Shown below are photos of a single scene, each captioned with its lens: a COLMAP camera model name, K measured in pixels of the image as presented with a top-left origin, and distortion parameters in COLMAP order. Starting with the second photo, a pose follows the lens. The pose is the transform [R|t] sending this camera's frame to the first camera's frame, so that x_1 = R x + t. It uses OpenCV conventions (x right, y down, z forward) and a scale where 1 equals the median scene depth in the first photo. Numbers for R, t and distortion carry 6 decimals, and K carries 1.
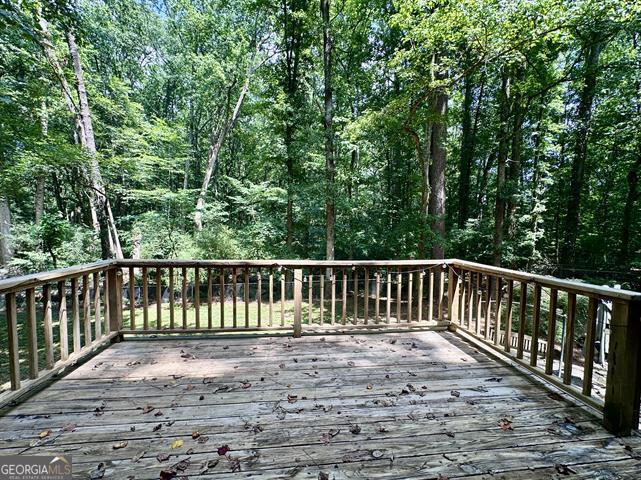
lens RADIAL K [[260.0, 0, 319.1], [0, 260.0, 241.4], [0, 0, 1]] dist [-0.006330, -0.000377]
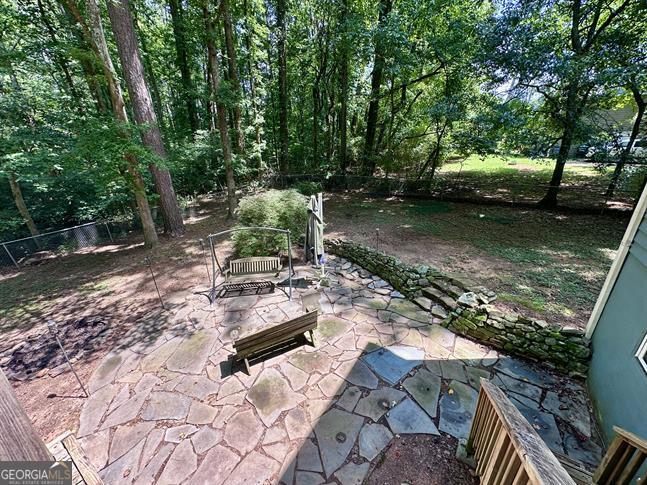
lens RADIAL K [[262.4, 0, 323.8], [0, 262.4, 242.5], [0, 0, 1]] dist [-0.006330, -0.000377]
pose [[0.612989, -0.306229, 0.728332, 0.079110], [0.065224, 0.938300, 0.339616, -0.002682], [-0.787394, -0.160676, 0.595141, 0.075060]]
